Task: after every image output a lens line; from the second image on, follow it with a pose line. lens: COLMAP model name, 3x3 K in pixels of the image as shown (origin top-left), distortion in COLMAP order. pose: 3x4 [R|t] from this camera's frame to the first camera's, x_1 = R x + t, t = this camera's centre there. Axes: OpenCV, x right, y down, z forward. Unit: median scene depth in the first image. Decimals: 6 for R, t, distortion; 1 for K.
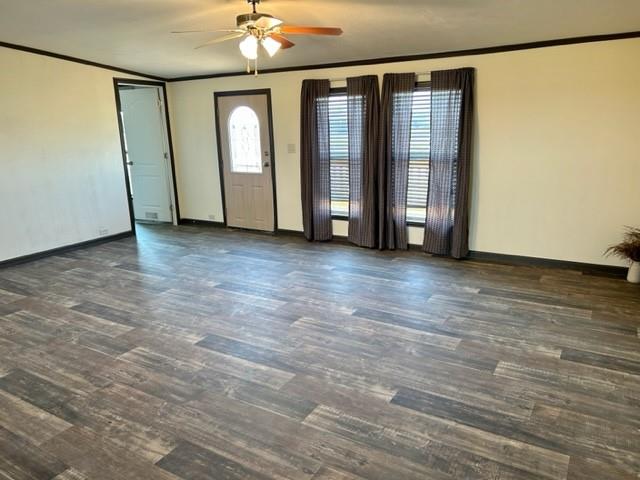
lens RADIAL K [[486.2, 0, 326.6], [0, 486.2, 248.2], [0, 0, 1]] dist [0.098349, -0.159653]
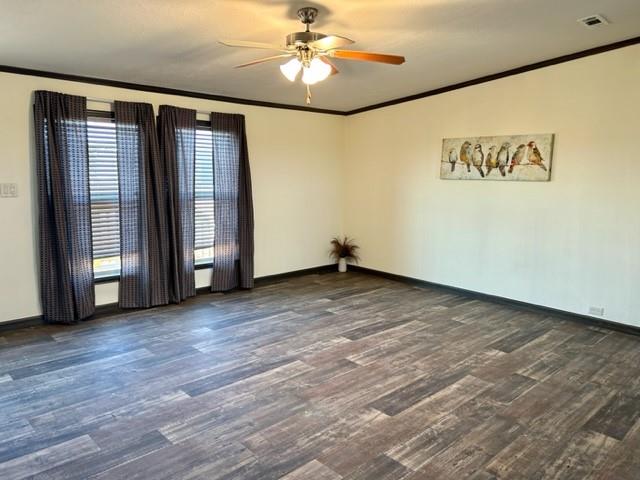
lens RADIAL K [[479.6, 0, 322.9], [0, 479.6, 242.7], [0, 0, 1]] dist [0.064272, -0.079971]
pose [[0.256633, -0.119085, 0.959144, -0.692623], [0.217138, 0.974116, 0.062846, -0.108589], [-0.941802, 0.192139, 0.275848, 0.550507]]
